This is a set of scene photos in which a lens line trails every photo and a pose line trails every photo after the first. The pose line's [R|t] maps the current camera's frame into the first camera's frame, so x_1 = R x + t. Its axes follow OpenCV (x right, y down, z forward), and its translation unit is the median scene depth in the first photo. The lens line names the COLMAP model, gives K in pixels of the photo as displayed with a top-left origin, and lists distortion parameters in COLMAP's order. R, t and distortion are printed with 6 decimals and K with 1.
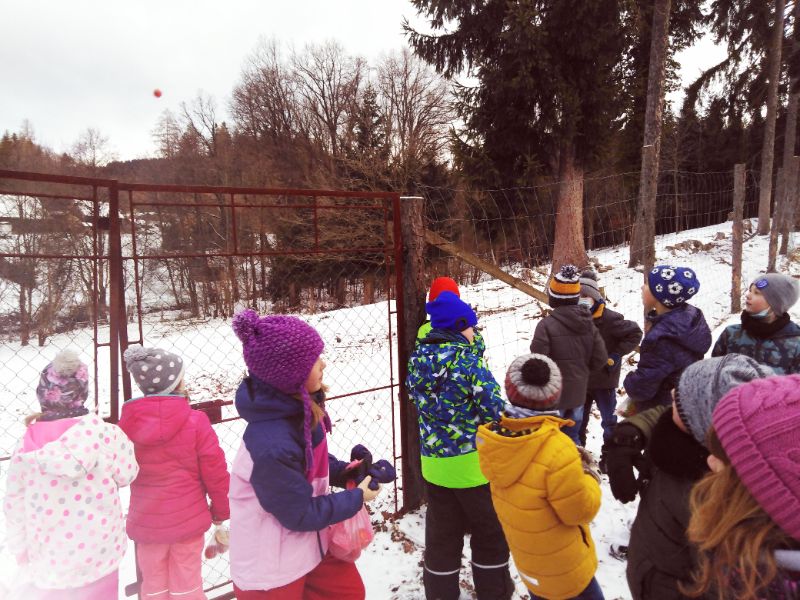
lens RADIAL K [[583.5, 0, 408.2], [0, 583.5, 296.5], [0, 0, 1]] dist [0.019041, -0.004378]
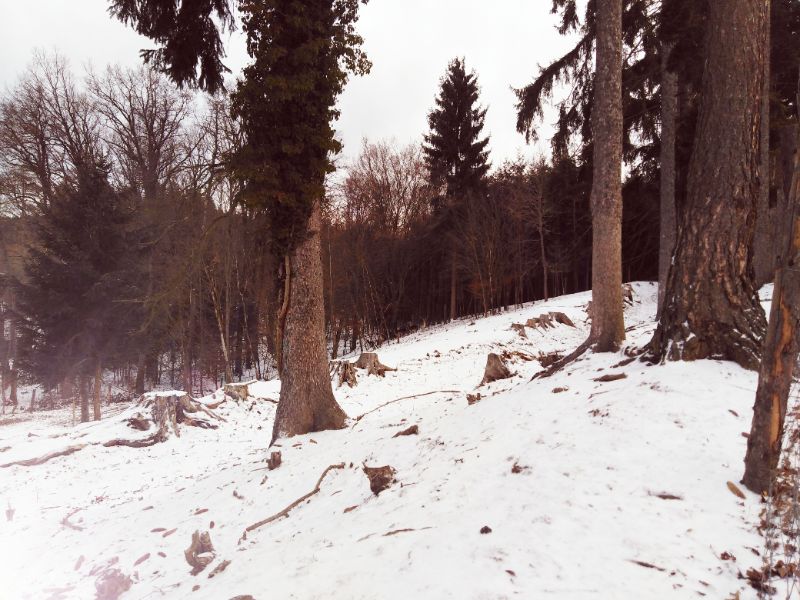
lens RADIAL K [[583.5, 0, 404.4], [0, 583.5, 304.3], [0, 0, 1]] dist [0.019041, -0.004378]
pose [[0.989798, -0.003183, 0.142442, 0.243811], [0.016143, 0.995818, -0.089921, -0.055024], [-0.141560, 0.091303, 0.985710, 0.379350]]
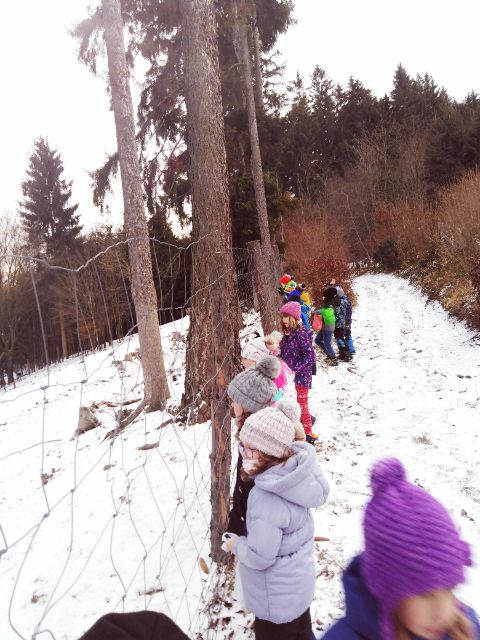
lens RADIAL K [[466.8, 0, 239.5], [0, 466.8, 326.7], [0, 0, 1]] dist [0.019041, -0.004378]
pose [[0.832125, -0.114051, 0.542733, 0.262292], [0.172196, 0.983391, -0.057361, -0.072333], [-0.527177, 0.141188, 0.837944, 0.372683]]
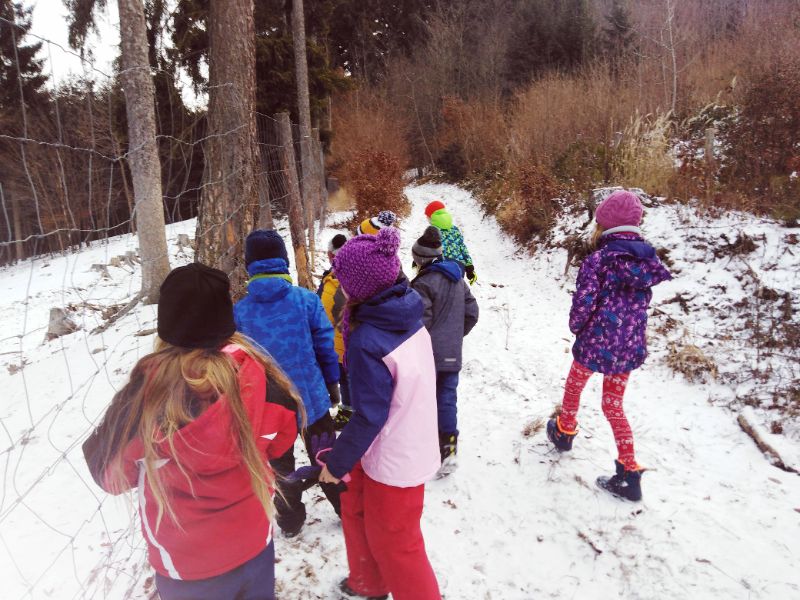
lens RADIAL K [[583.5, 0, 399.4], [0, 583.5, 303.9], [0, 0, 1]] dist [0.019041, -0.004378]
pose [[0.701822, -0.129460, 0.700490, 0.249919], [0.108396, 0.991305, 0.074604, -0.061406], [-0.704057, 0.023572, 0.709752, 0.350303]]
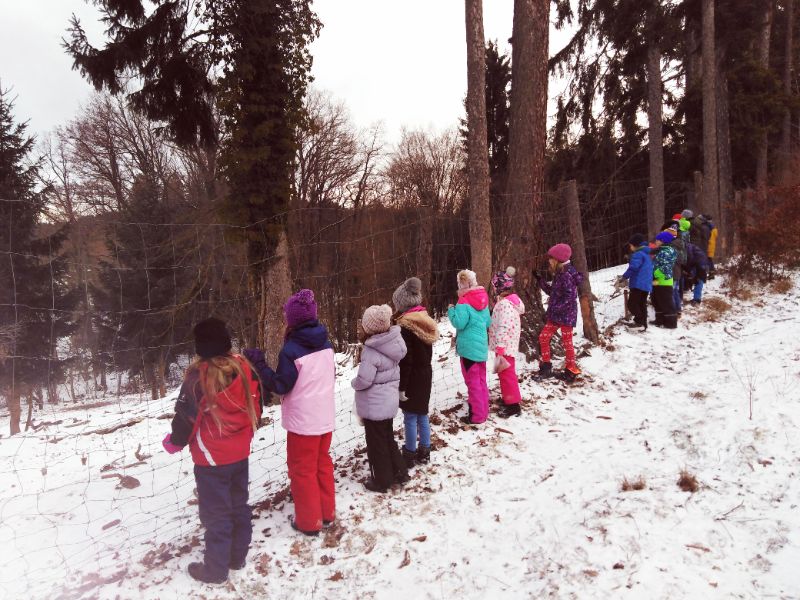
lens RADIAL K [[583.5, 0, 405.7], [0, 583.5, 303.3], [0, 0, 1]] dist [0.019041, -0.004378]
pose [[0.998202, -0.050713, 0.031942, 0.294122], [0.052434, 0.997078, -0.055551, -0.058985], [-0.029031, 0.057126, 0.997945, 0.300273]]
